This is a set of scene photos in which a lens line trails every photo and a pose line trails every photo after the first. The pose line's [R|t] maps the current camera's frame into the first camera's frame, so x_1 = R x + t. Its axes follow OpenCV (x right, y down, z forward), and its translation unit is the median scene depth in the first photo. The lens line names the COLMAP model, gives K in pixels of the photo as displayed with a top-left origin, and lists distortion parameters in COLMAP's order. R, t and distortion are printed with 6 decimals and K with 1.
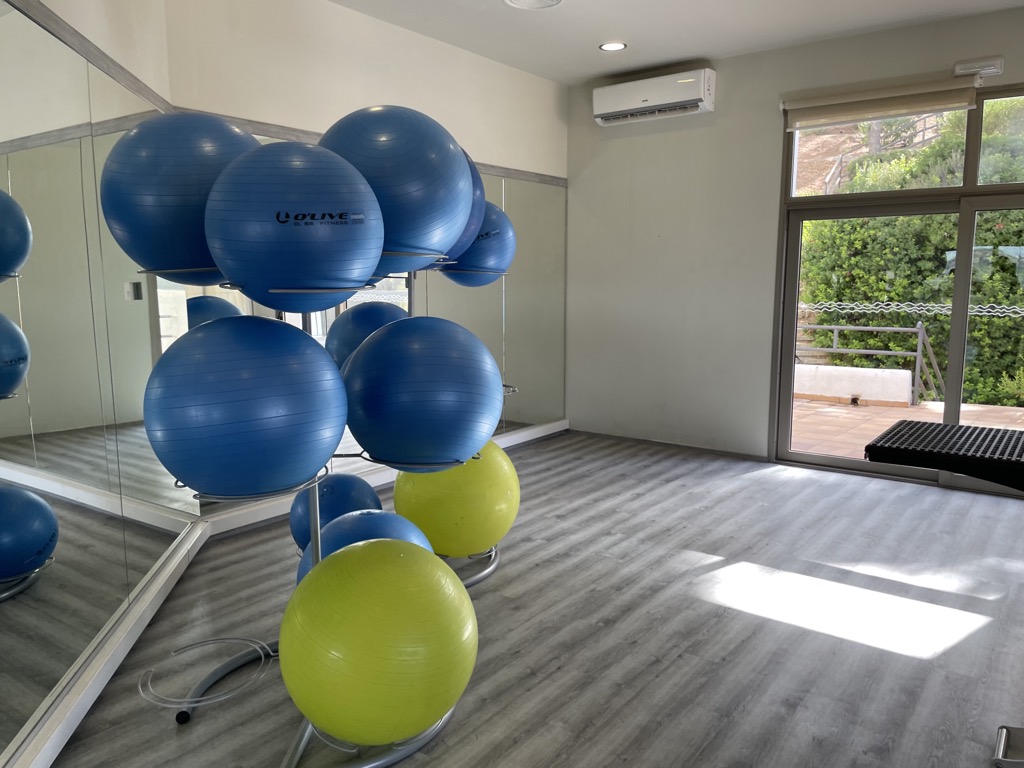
lens RADIAL K [[774.0, 0, 509.1], [0, 774.0, 383.1], [0, 0, 1]] dist [0.053353, -0.069809]
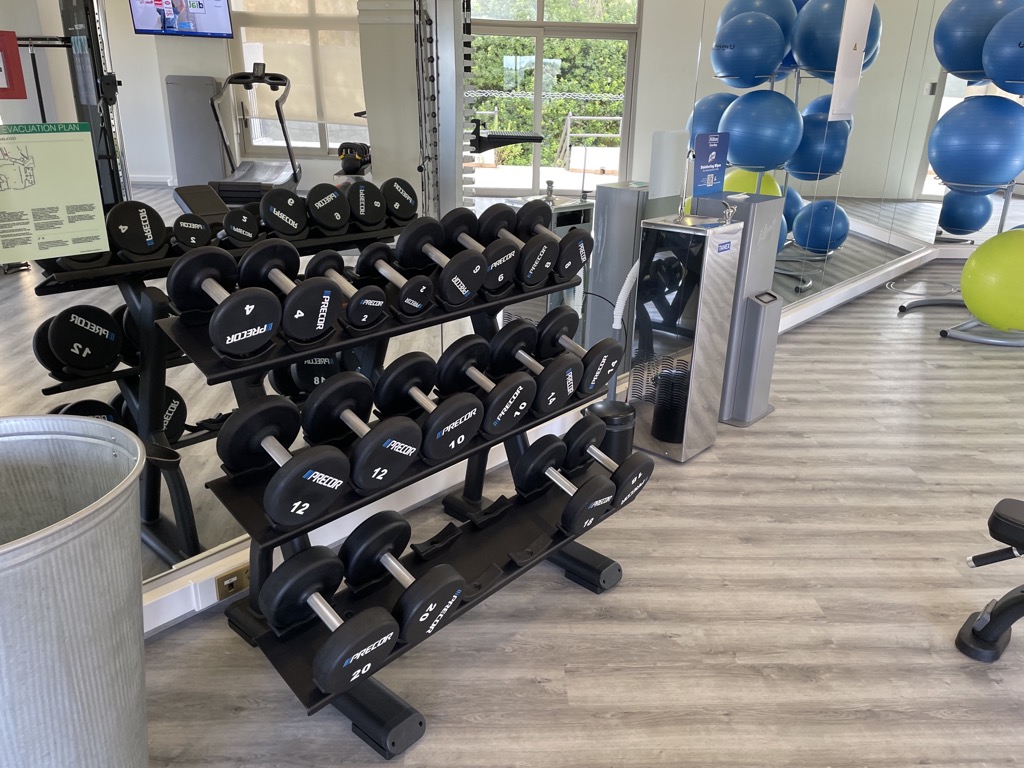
lens RADIAL K [[793.5, 0, 511.4], [0, 793.5, 385.2], [0, 0, 1]] dist [0.076441, -0.105688]
pose [[0.636327, 0.293290, -0.713491, 0.522802], [-0.134489, 0.952920, 0.271767, 0.210600], [0.759606, -0.076976, 0.645813, -1.227843]]
